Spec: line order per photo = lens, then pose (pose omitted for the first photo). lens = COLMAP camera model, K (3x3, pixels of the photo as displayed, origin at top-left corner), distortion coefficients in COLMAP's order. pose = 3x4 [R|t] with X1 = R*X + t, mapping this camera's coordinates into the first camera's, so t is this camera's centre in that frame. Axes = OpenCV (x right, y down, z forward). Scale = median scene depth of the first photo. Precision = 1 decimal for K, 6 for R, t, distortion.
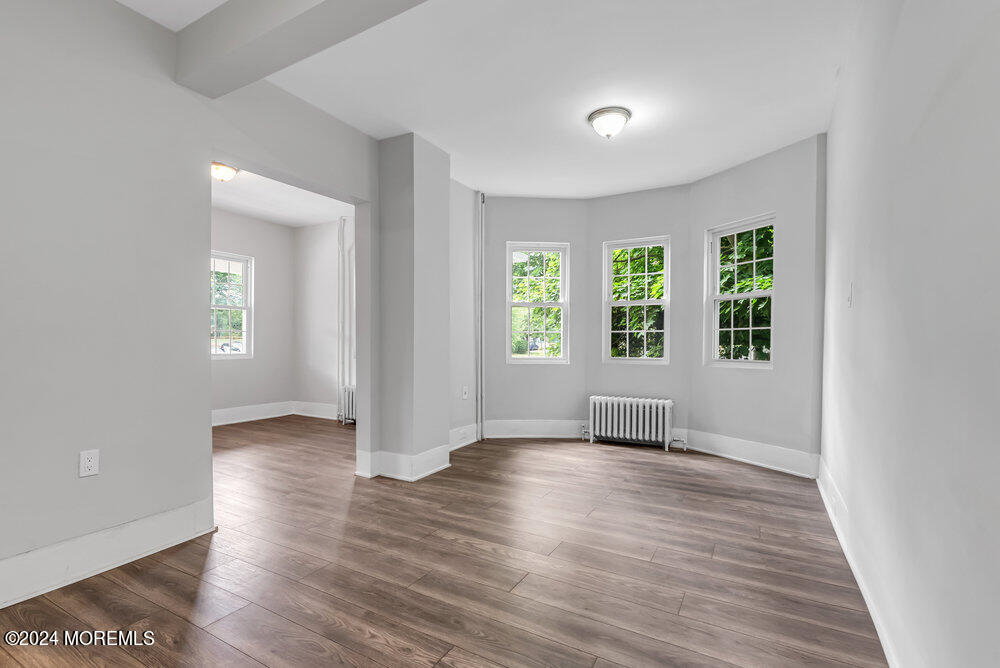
lens RADIAL K [[455.4, 0, 500.6], [0, 455.4, 348.6], [0, 0, 1]] dist [-0.001387, -0.000364]
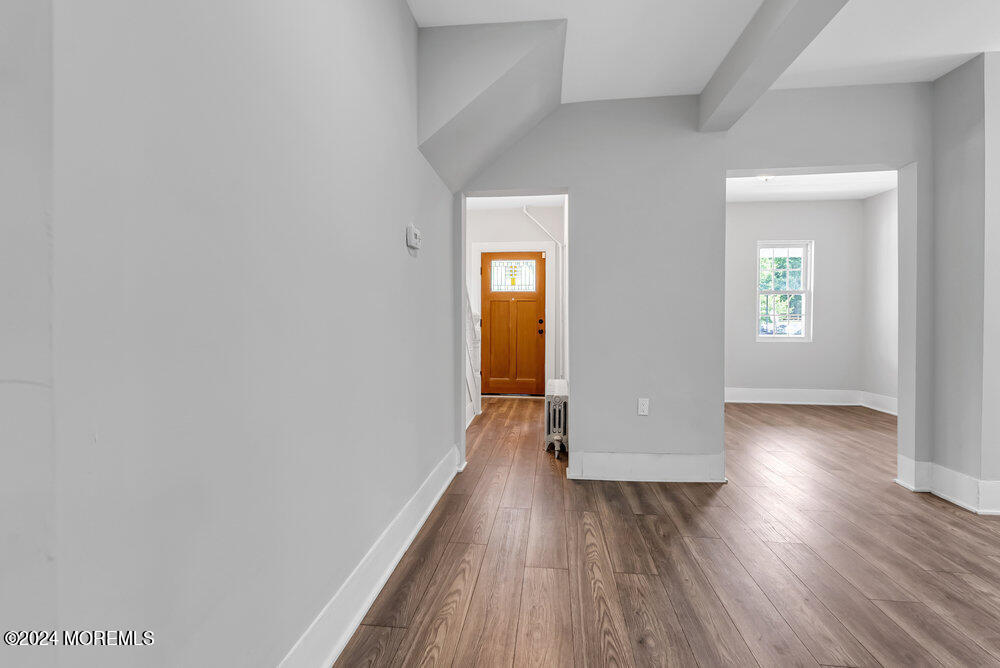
lens RADIAL K [[454.3, 0, 502.4], [0, 454.3, 327.3], [0, 0, 1]] dist [0.001823, 0.000237]
pose [[0.400356, 0.008337, -0.916322, 0.184827], [-0.014099, 0.999896, 0.002937, -0.008591], [0.916251, 0.011744, 0.400432, -0.029589]]
